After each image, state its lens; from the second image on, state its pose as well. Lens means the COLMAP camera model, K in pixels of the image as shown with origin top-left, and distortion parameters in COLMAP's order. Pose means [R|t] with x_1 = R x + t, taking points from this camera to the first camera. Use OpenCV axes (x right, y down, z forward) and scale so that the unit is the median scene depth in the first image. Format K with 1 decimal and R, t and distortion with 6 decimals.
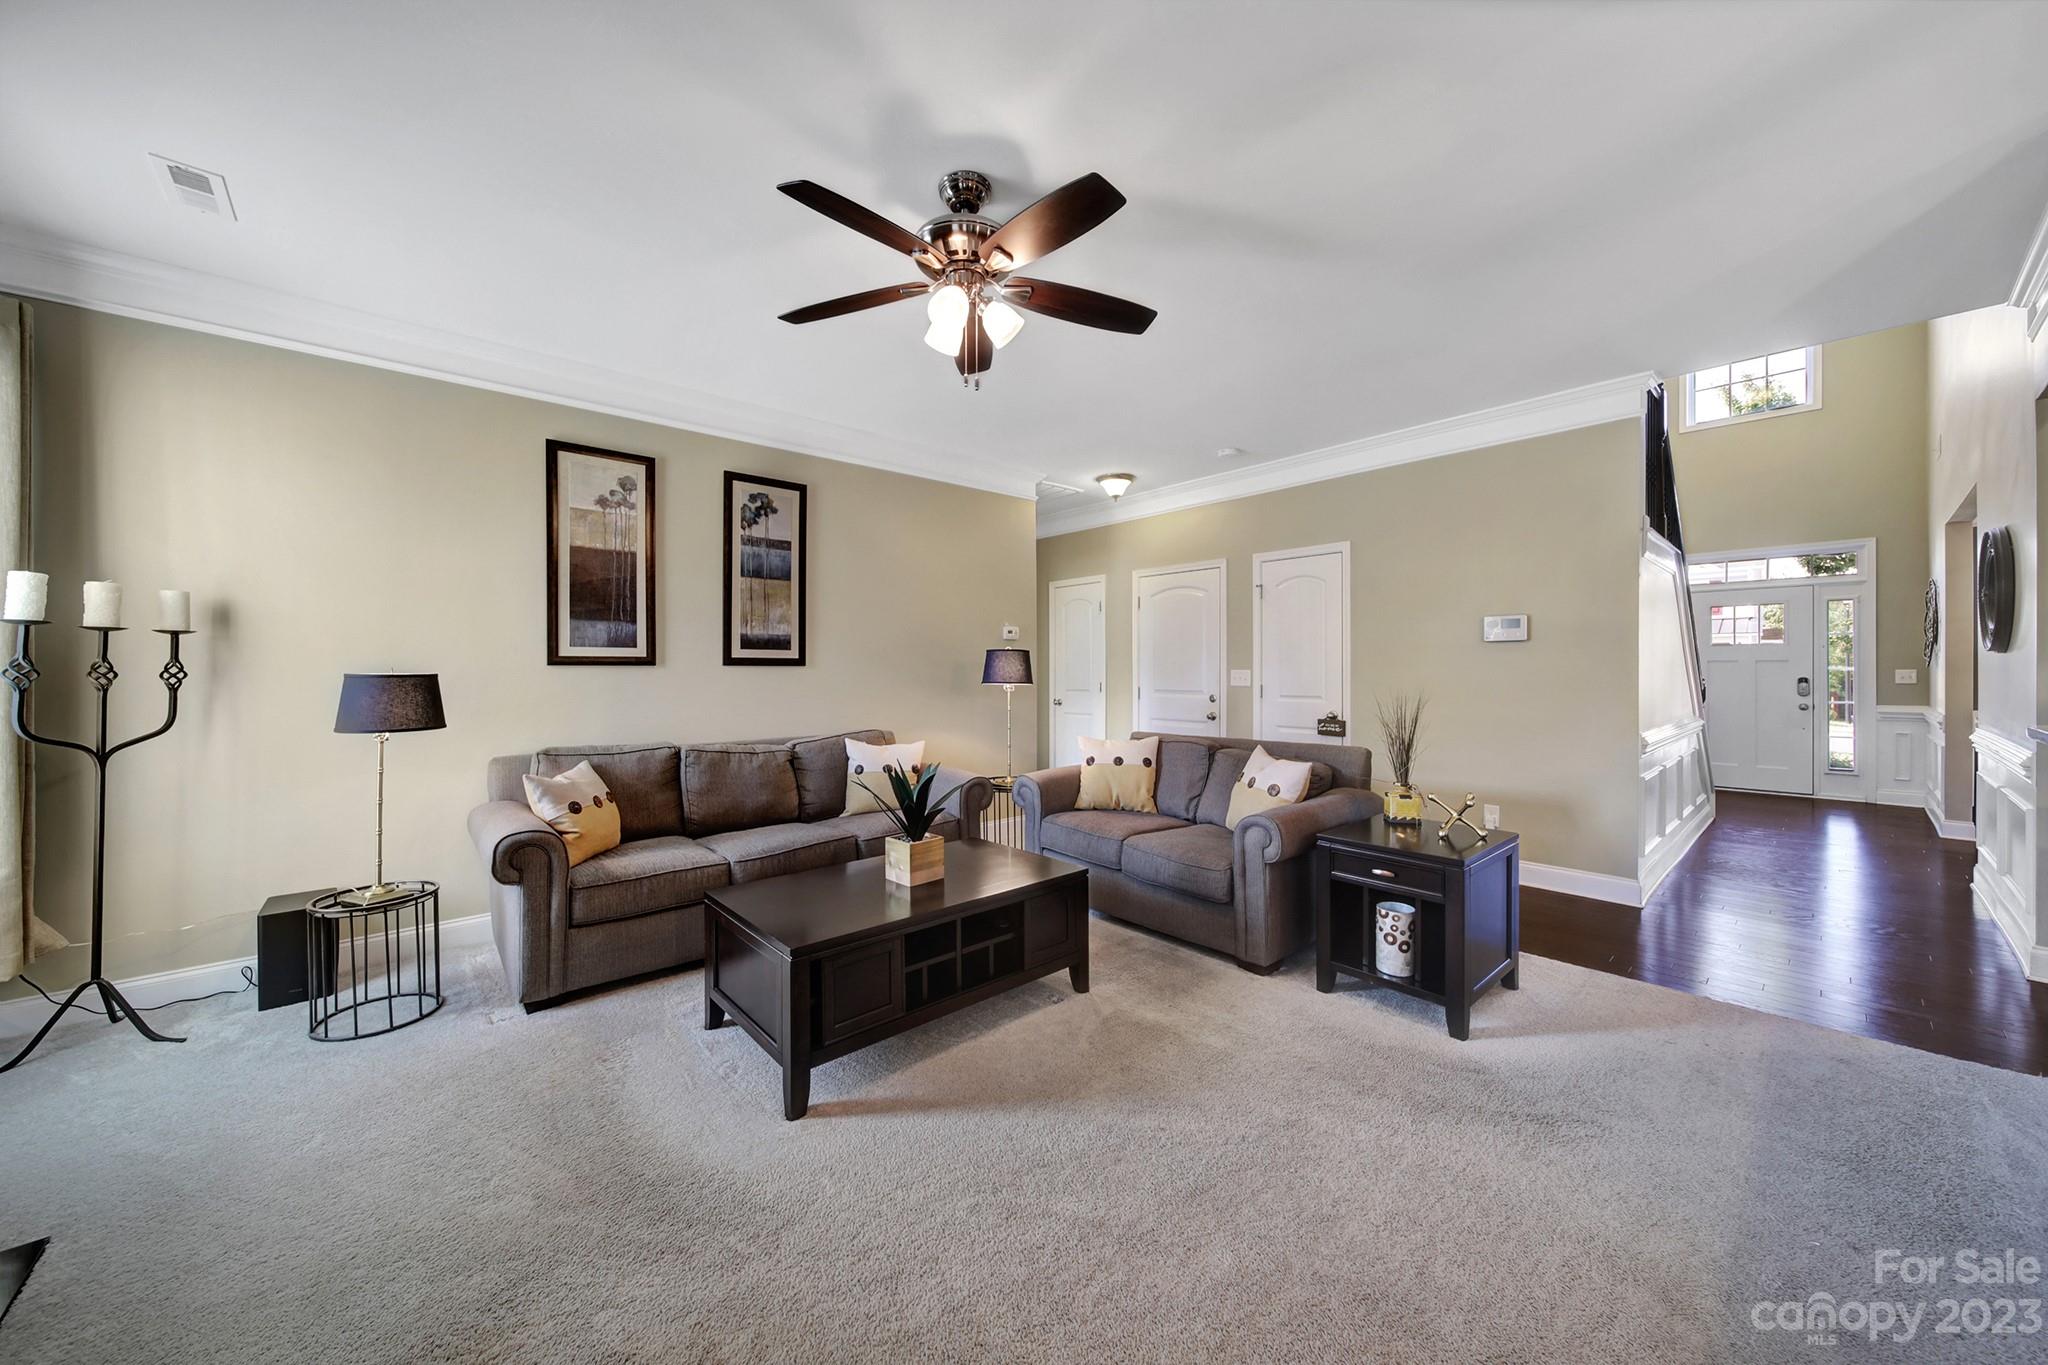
lens RADIAL K [[712.8, 0, 1022.2], [0, 712.8, 669.7], [0, 0, 1]] dist [-0.001084, -0.000060]
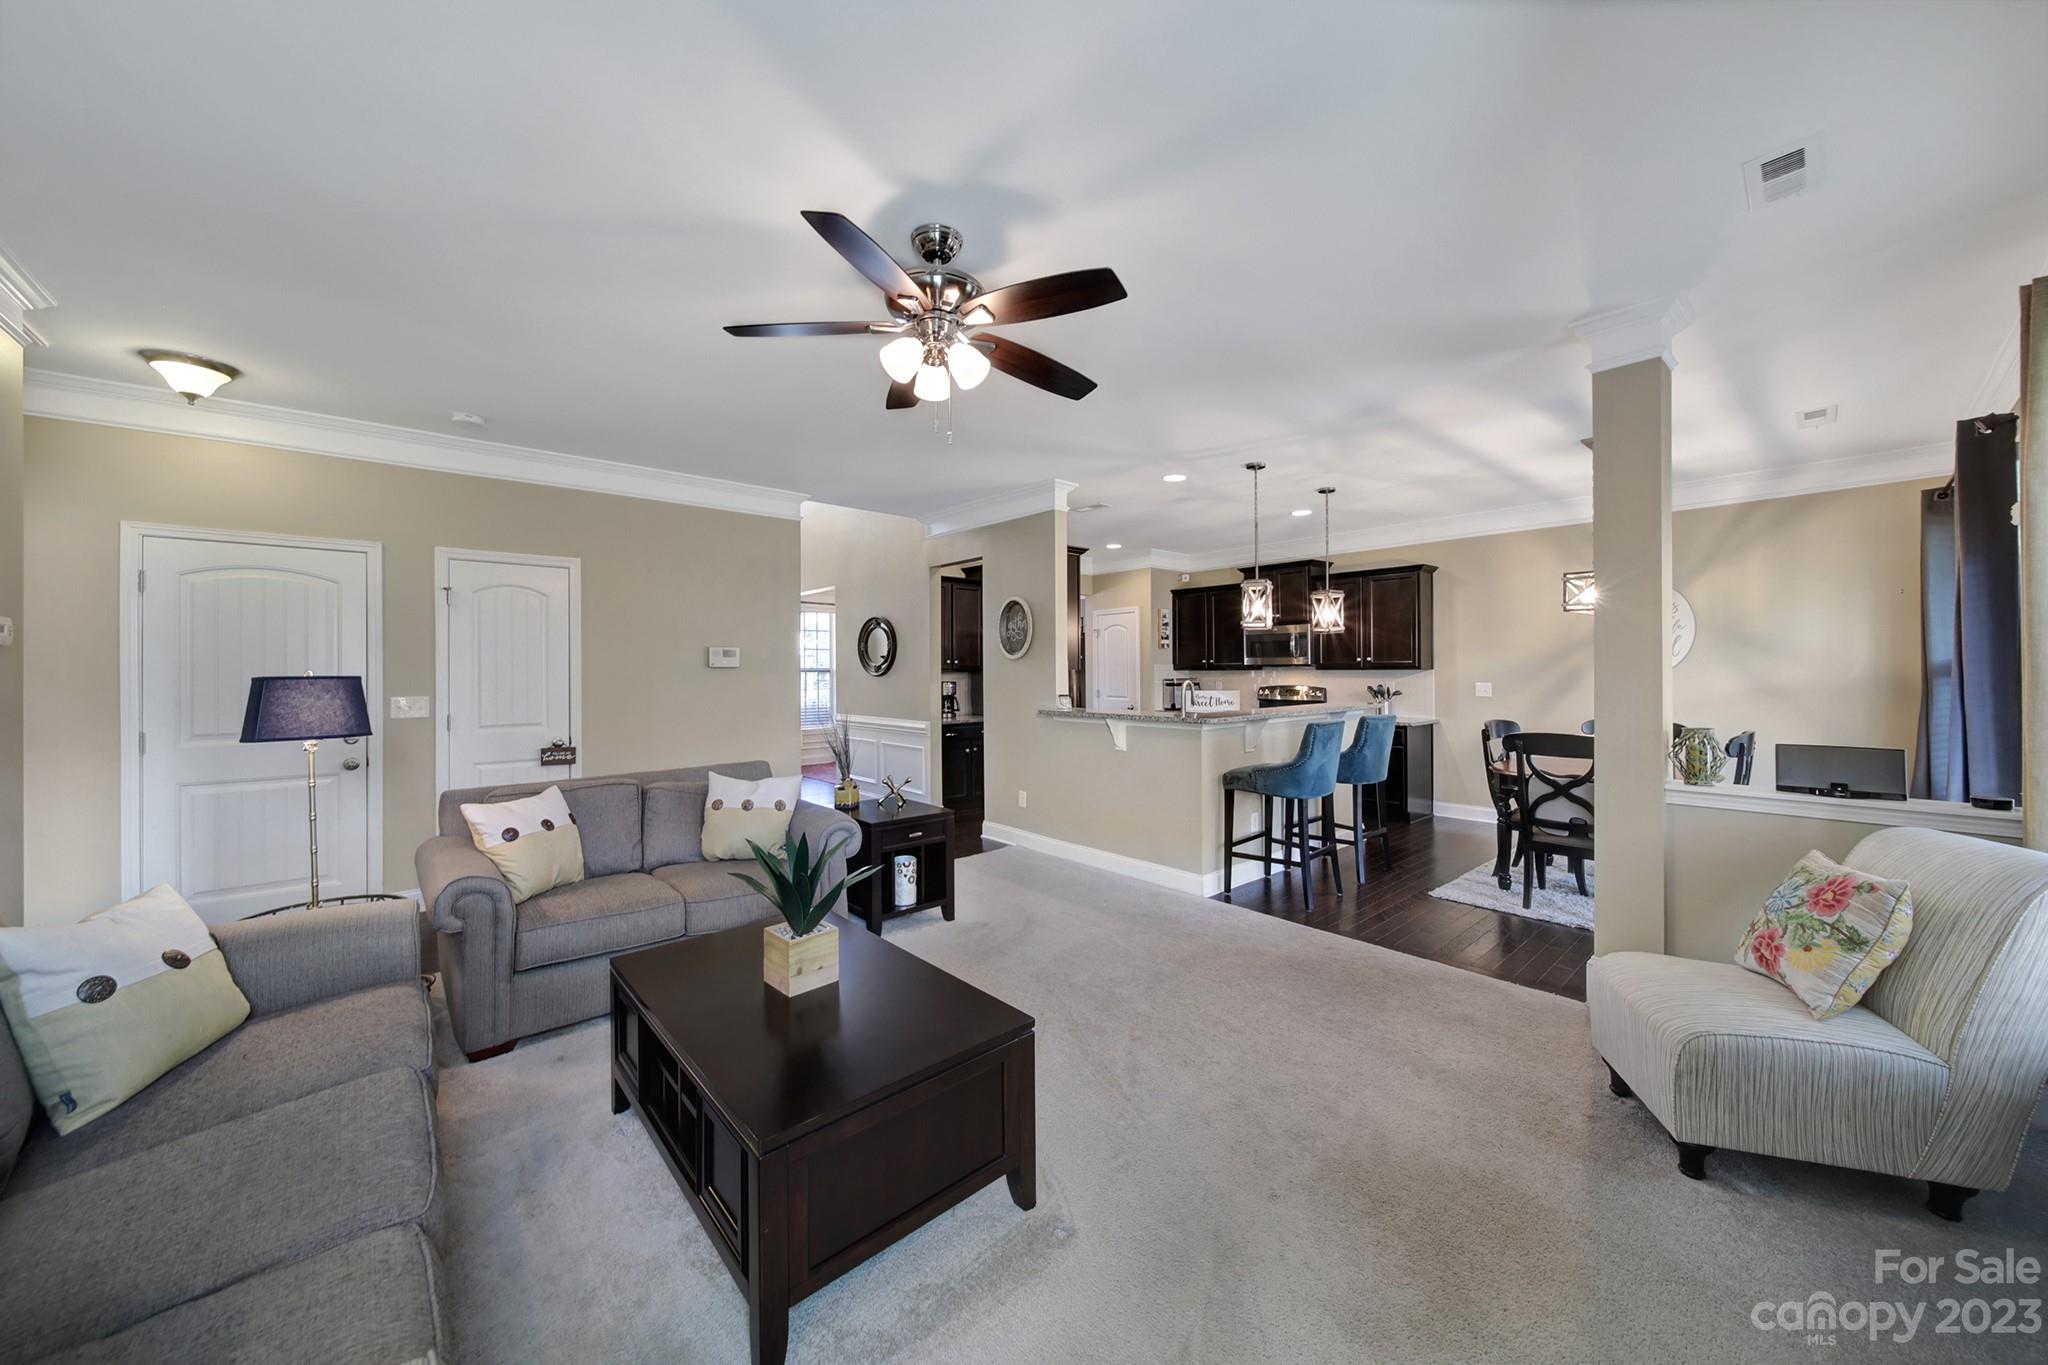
lens RADIAL K [[724.8, 0, 1023.8], [0, 724.8, 673.0], [0, 0, 1]] dist [-0.000541, -0.000123]
pose [[-0.007705, -0.002351, 0.999968, -0.676171], [0.005988, 0.999979, 0.002397, -0.033380], [-0.999952, 0.006007, -0.007691, 0.532869]]
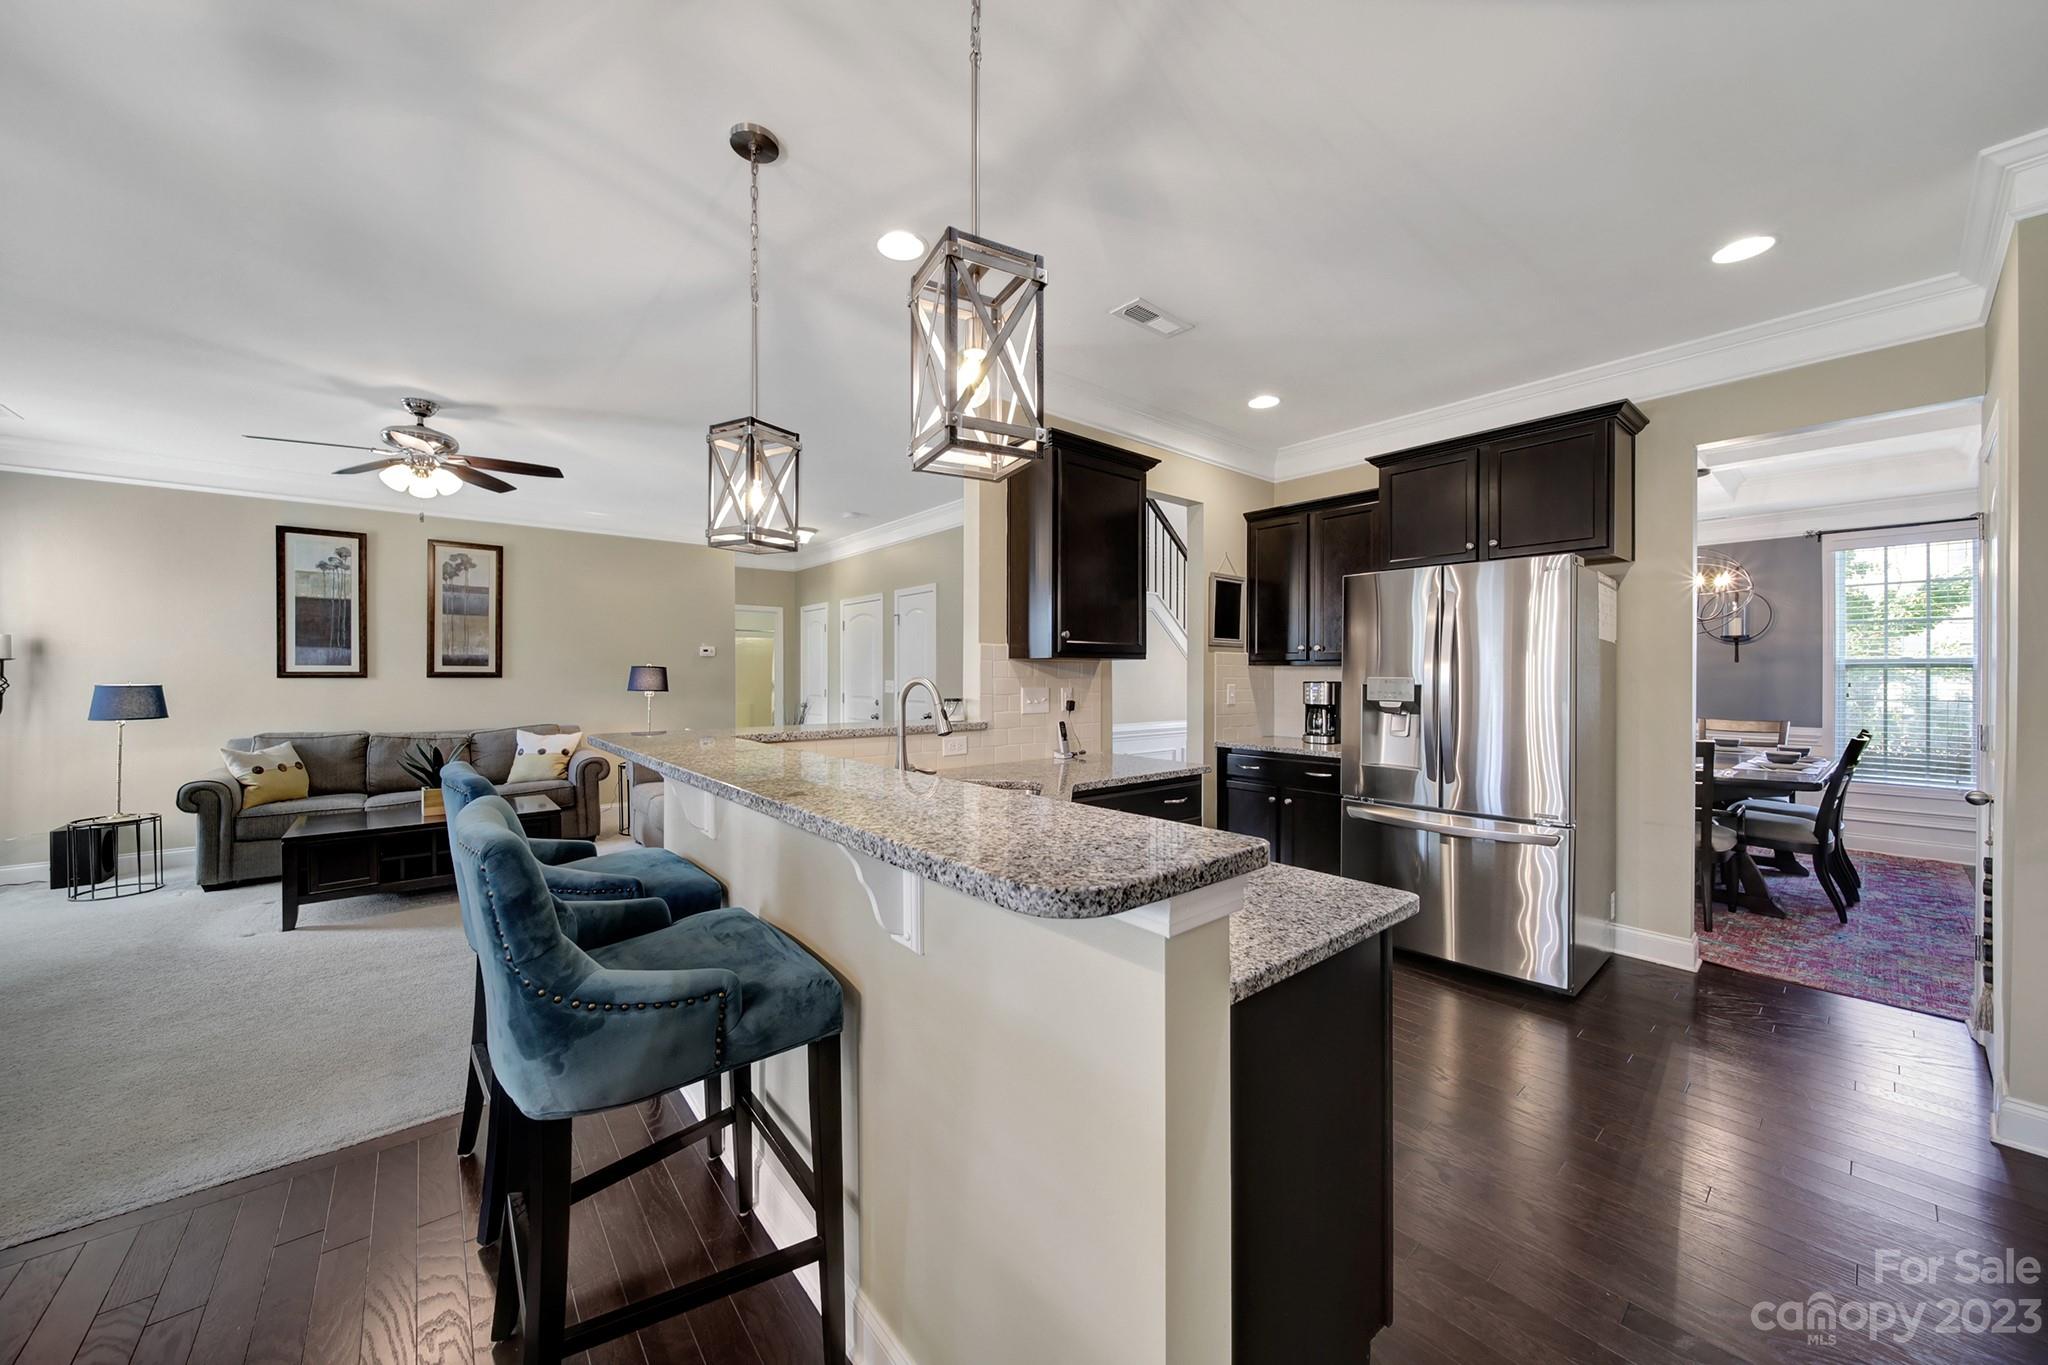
lens RADIAL K [[724.8, 0, 1023.8], [0, 724.8, 673.0], [0, 0, 1]] dist [-0.000541, -0.000123]
pose [[0.999580, 0.002895, -0.028844, 0.860234], [-0.002929, 0.999995, -0.001144, -0.018086], [0.028840, 0.001228, 0.999583, -0.425431]]
